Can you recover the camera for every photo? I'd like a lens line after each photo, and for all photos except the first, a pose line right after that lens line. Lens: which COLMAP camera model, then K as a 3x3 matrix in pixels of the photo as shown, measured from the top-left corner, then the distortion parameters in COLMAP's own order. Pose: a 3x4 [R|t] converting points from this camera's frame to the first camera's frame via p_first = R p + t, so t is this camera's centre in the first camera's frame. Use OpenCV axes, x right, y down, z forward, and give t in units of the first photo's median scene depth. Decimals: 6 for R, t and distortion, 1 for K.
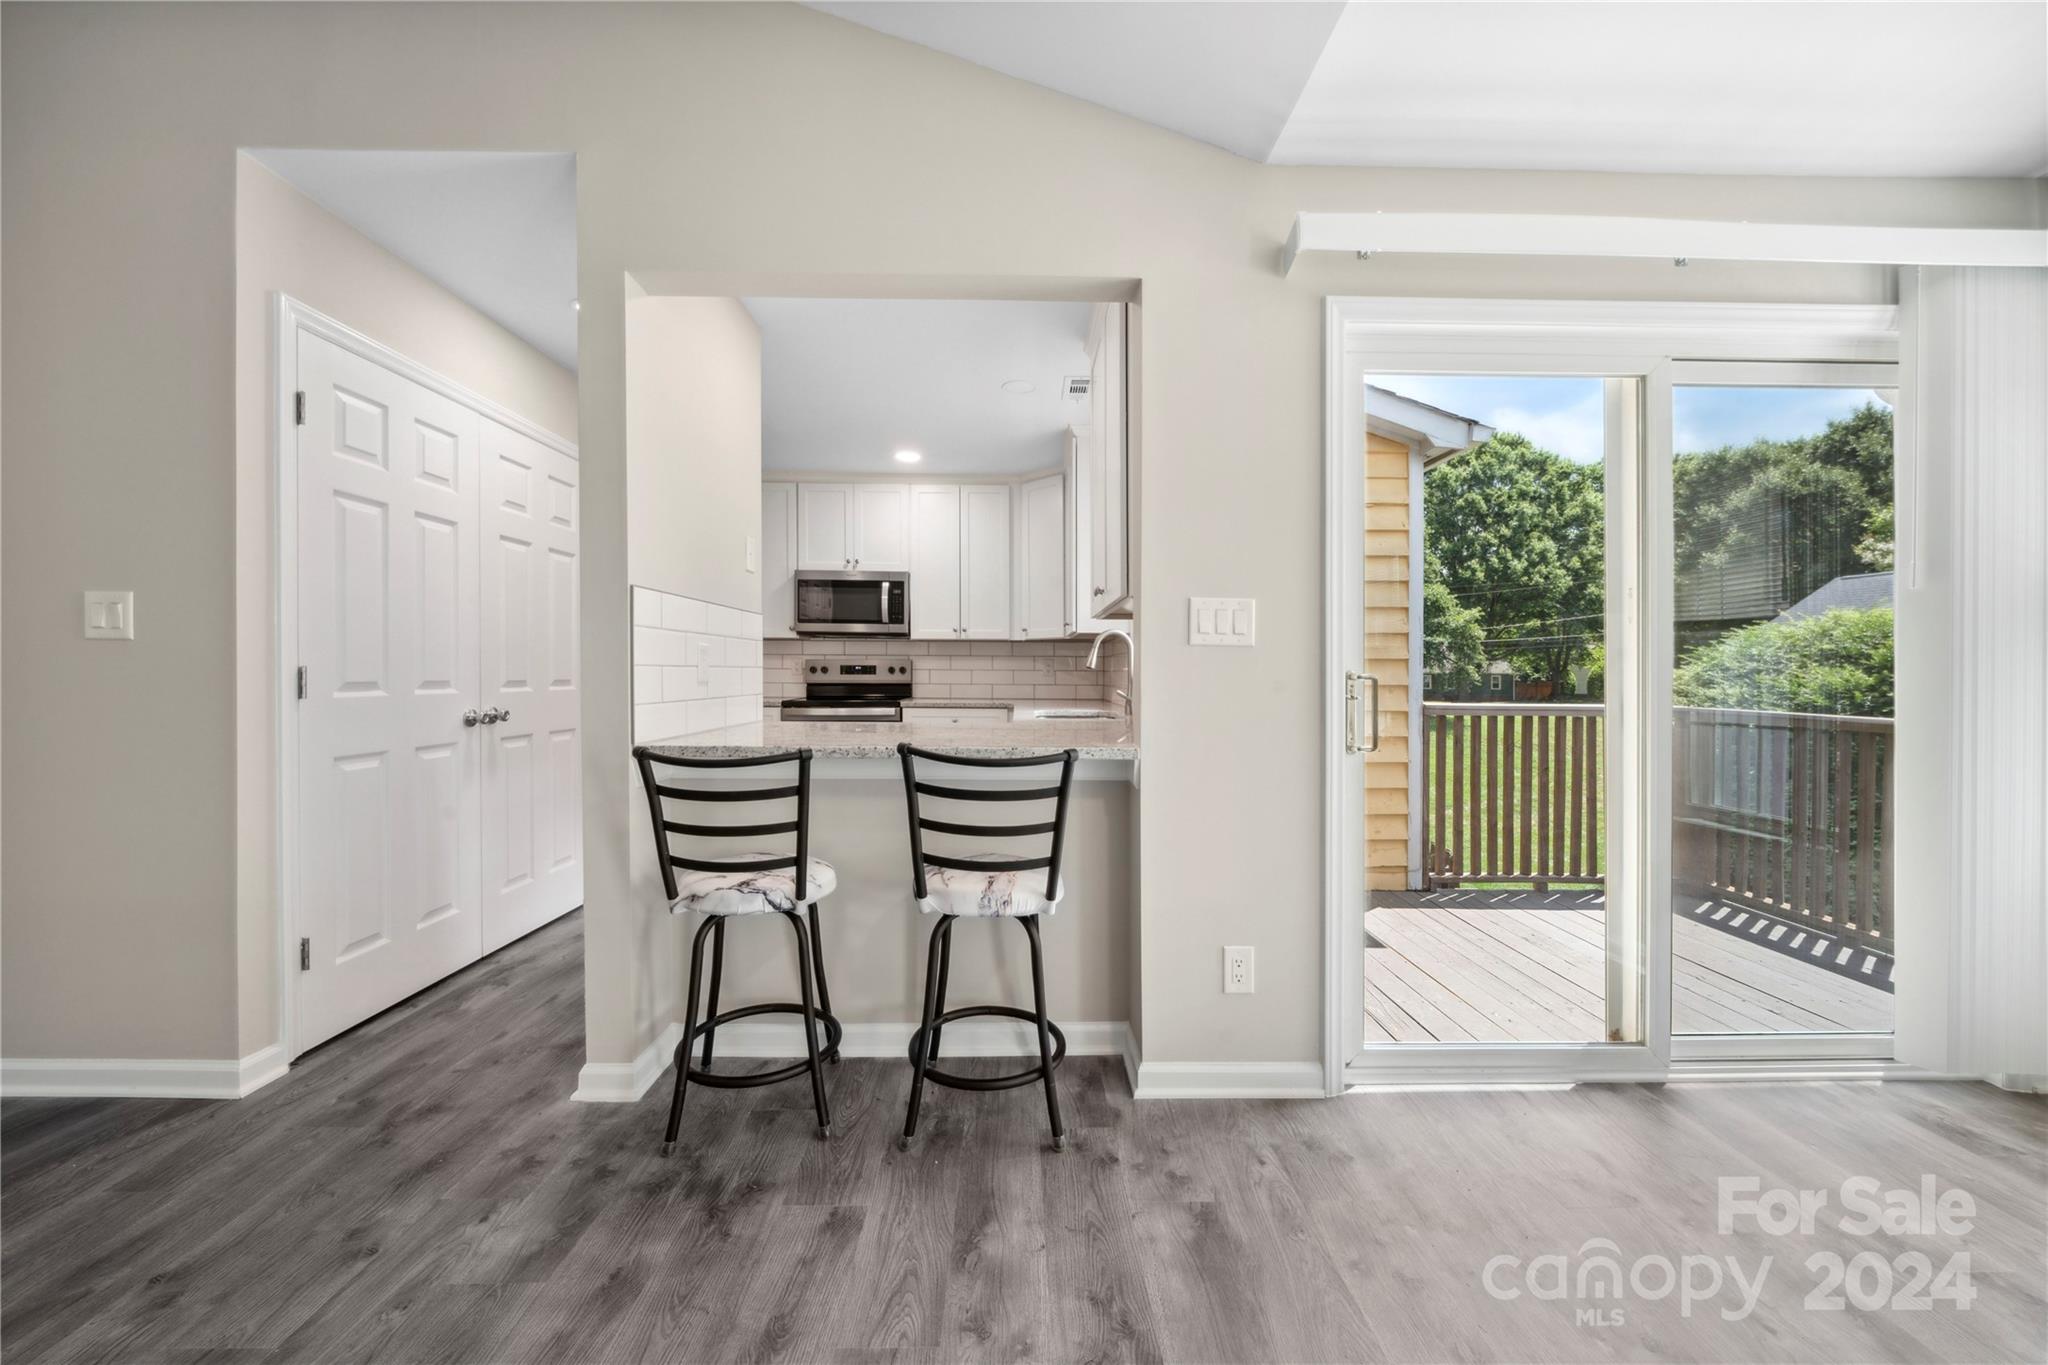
lens RADIAL K [[752.0, 0, 1022.3], [0, 752.0, 679.9], [0, 0, 1]] dist [-0.001290, -0.000459]
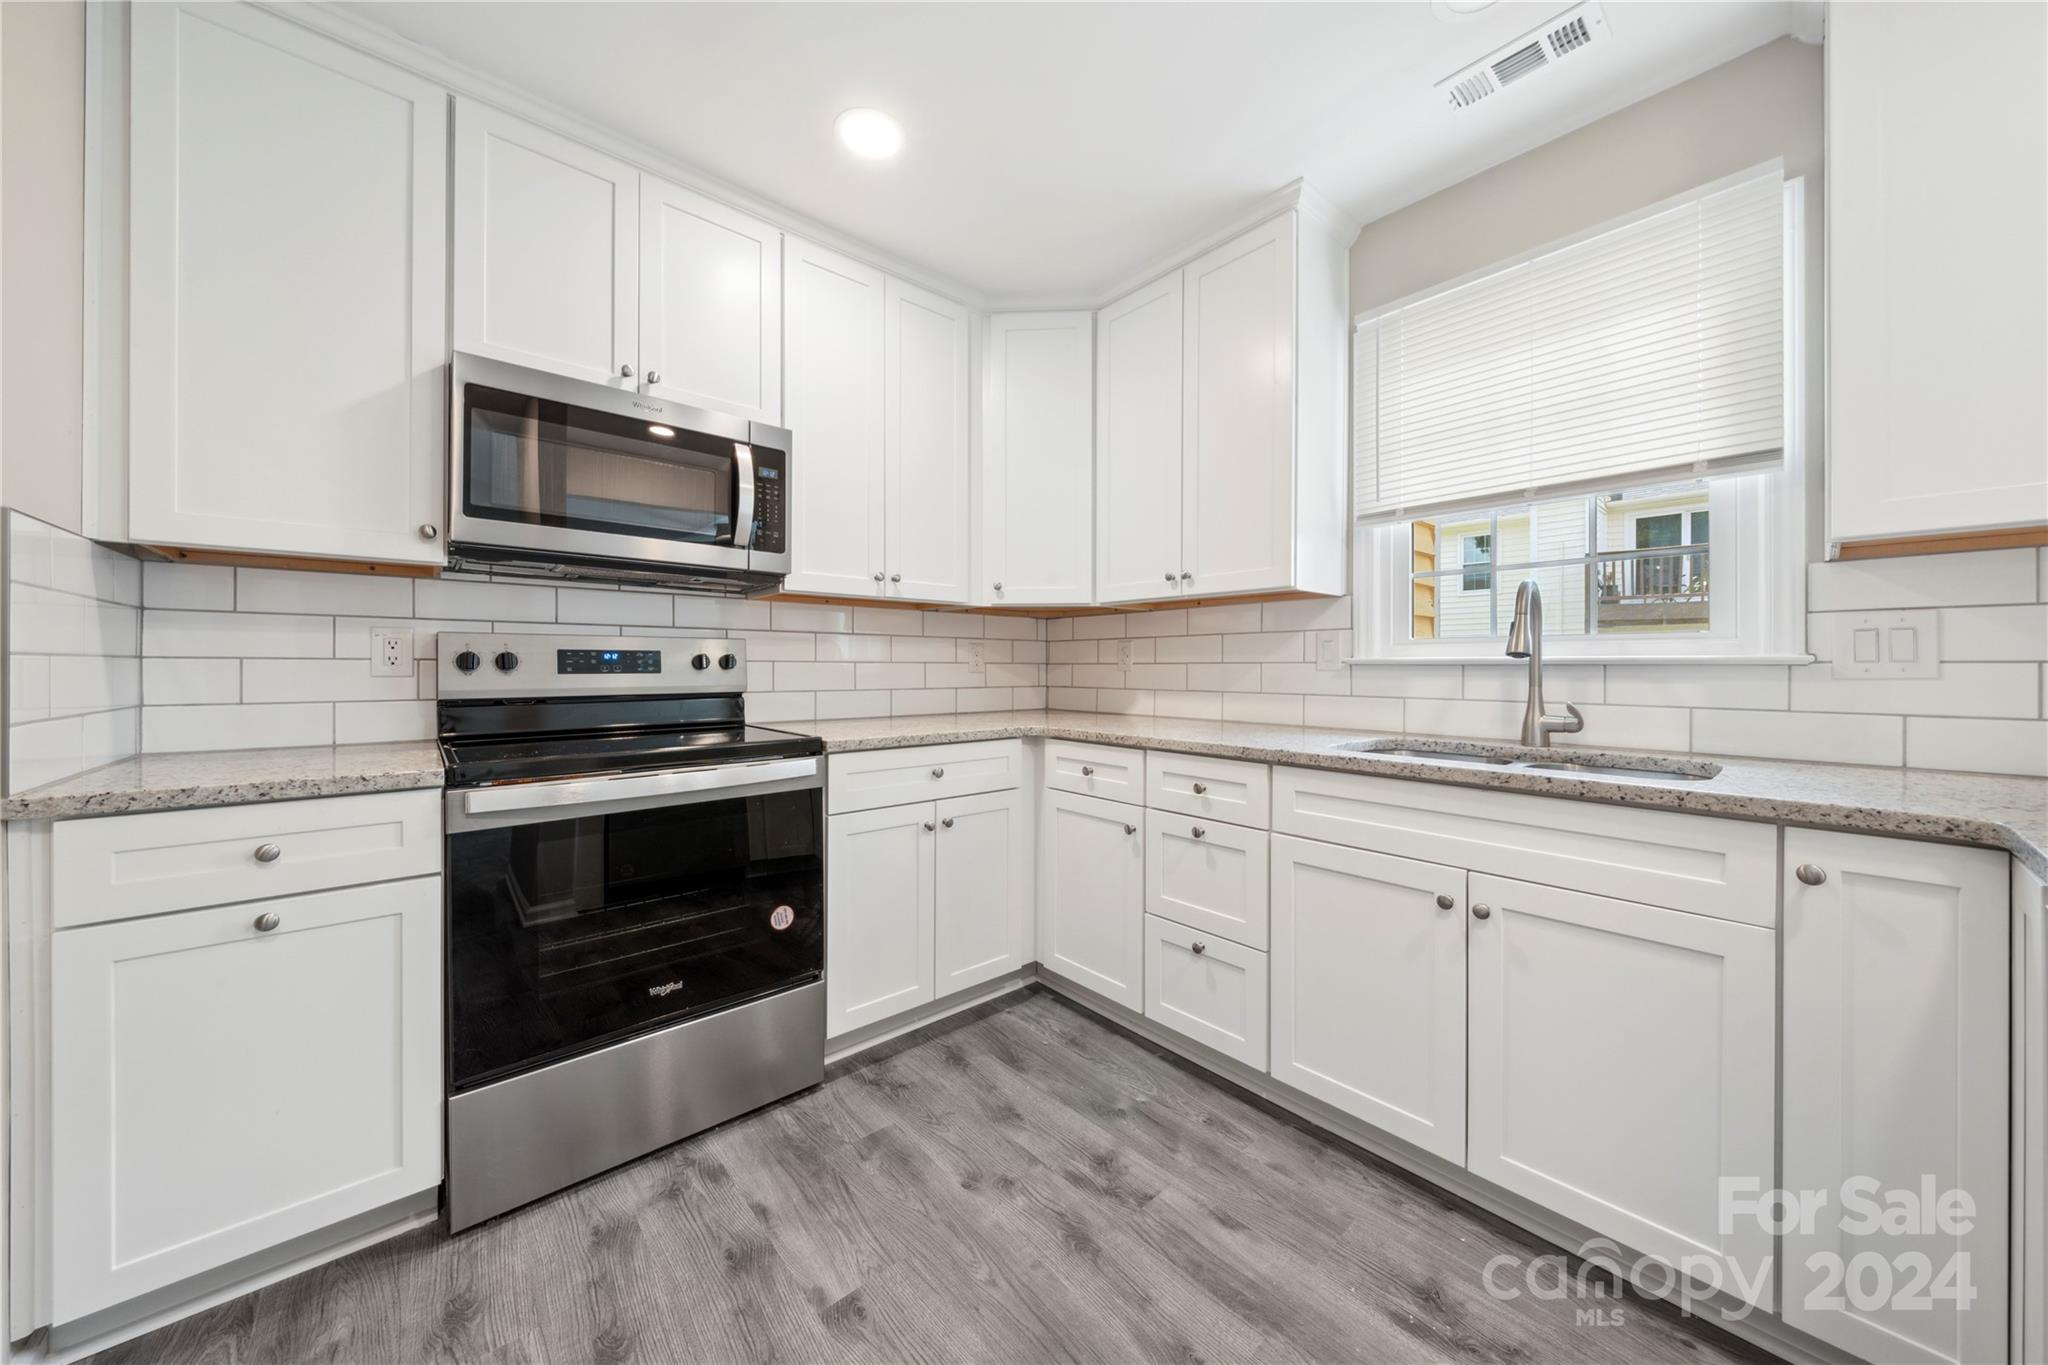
lens RADIAL K [[699.9, 0, 1017.1], [0, 699.9, 671.8], [0, 0, 1]] dist [-0.004912, 0.000248]
pose [[0.762202, -0.010421, 0.647256, -0.795099], [0.009675, 0.999942, 0.004706, -0.020395], [-0.647267, 0.002676, 0.762258, 1.560311]]
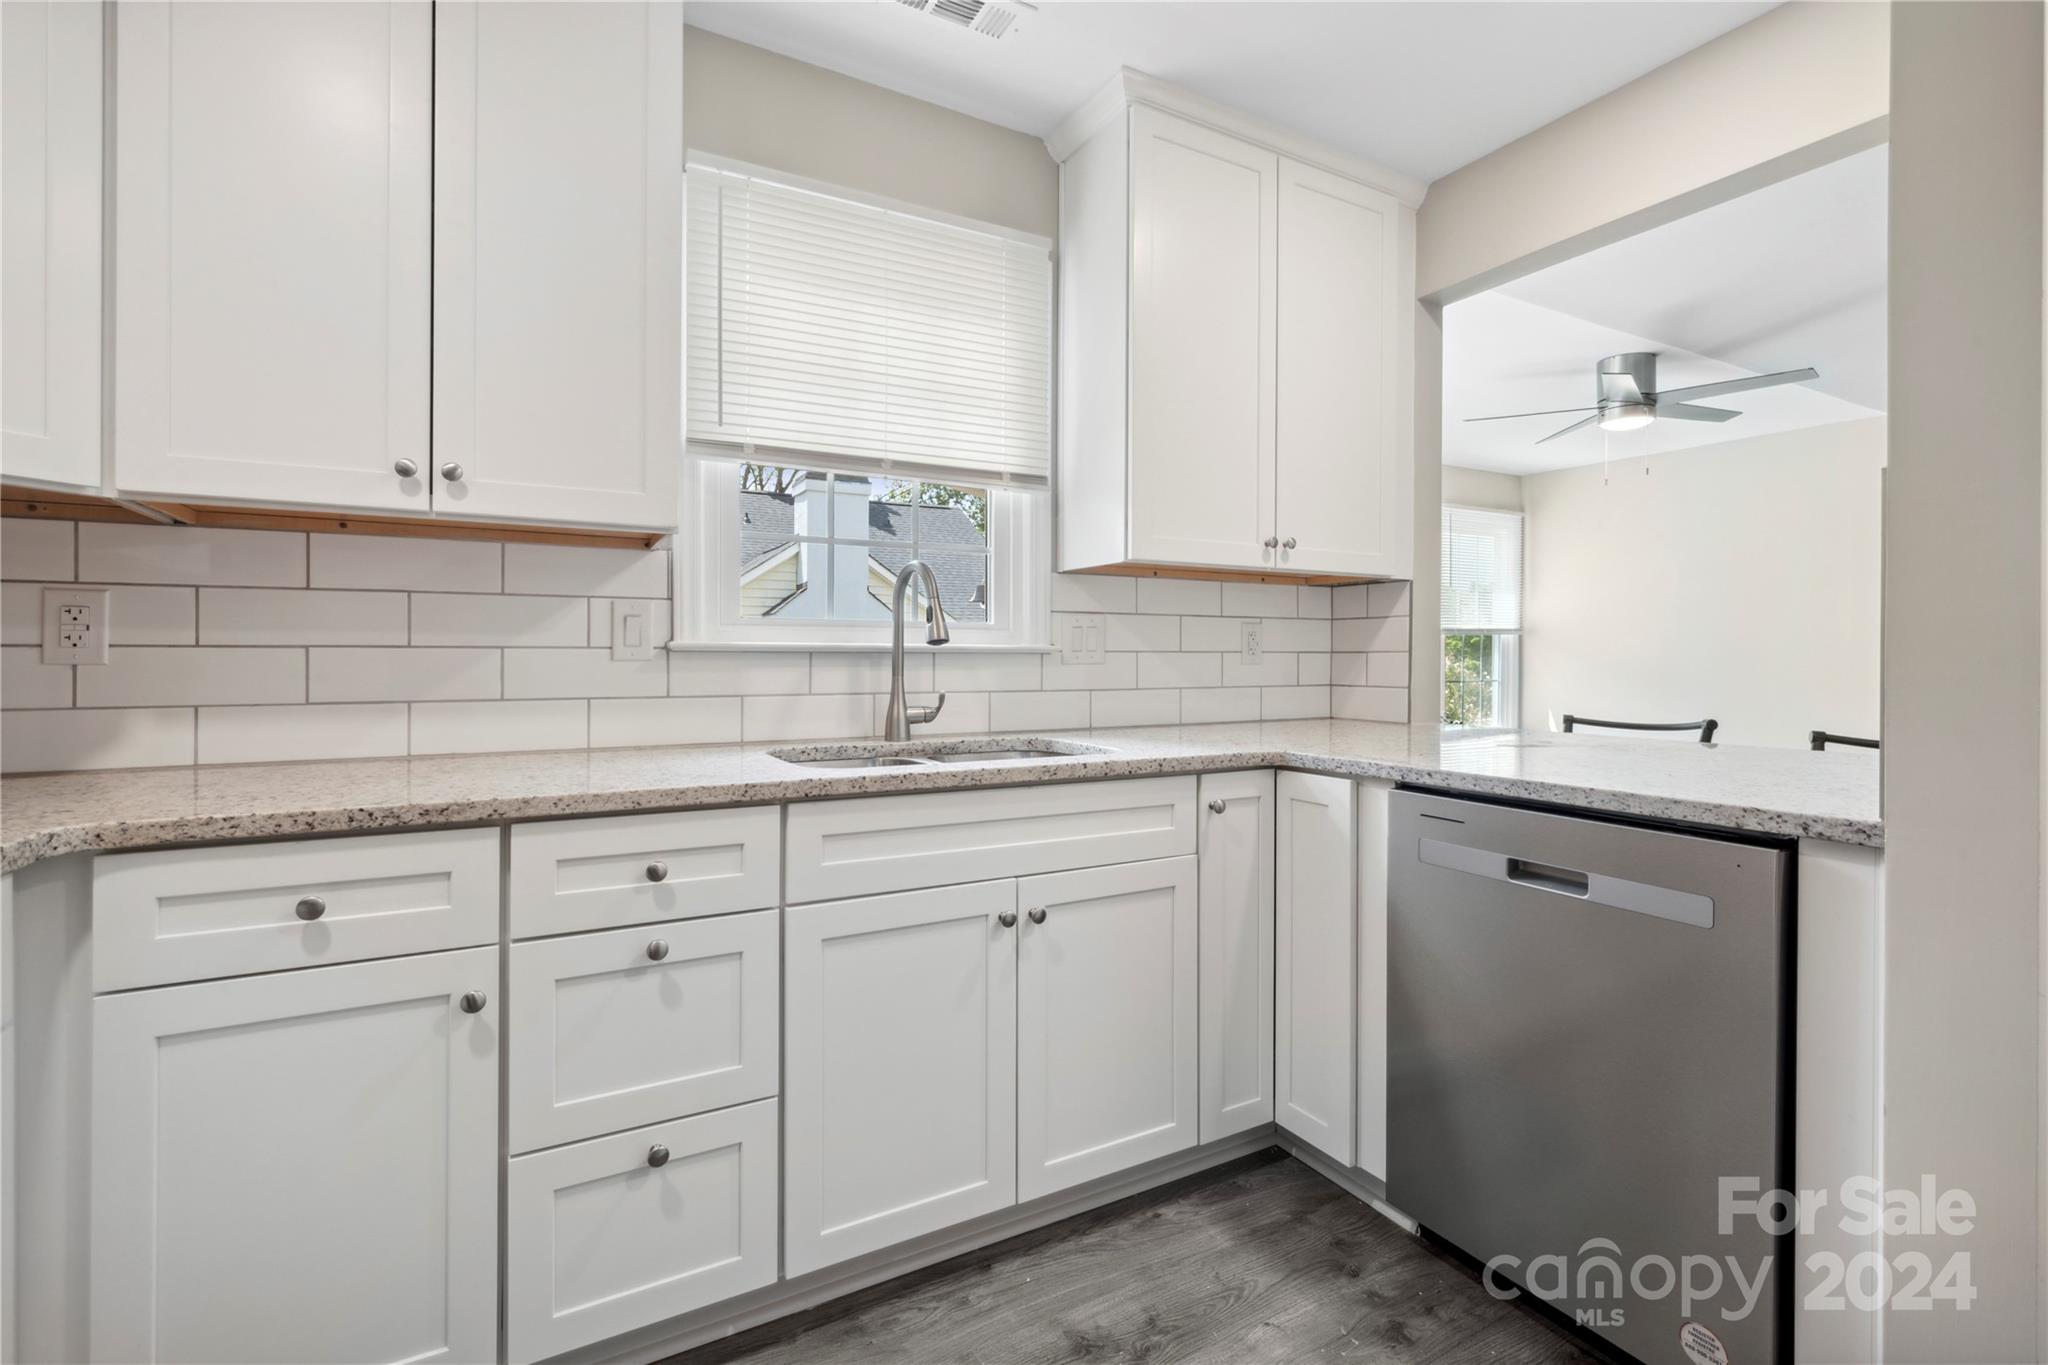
lens RADIAL K [[922.8, 0, 971.1], [0, 922.8, 669.2], [0, 0, 1]] dist [-0.001915, 0.001774]
pose [[-0.469873, -0.018618, 0.882537, -0.721767], [0.003911, 0.999724, 0.023172, -0.023829], [-0.882725, 0.014339, -0.469671, 2.229147]]
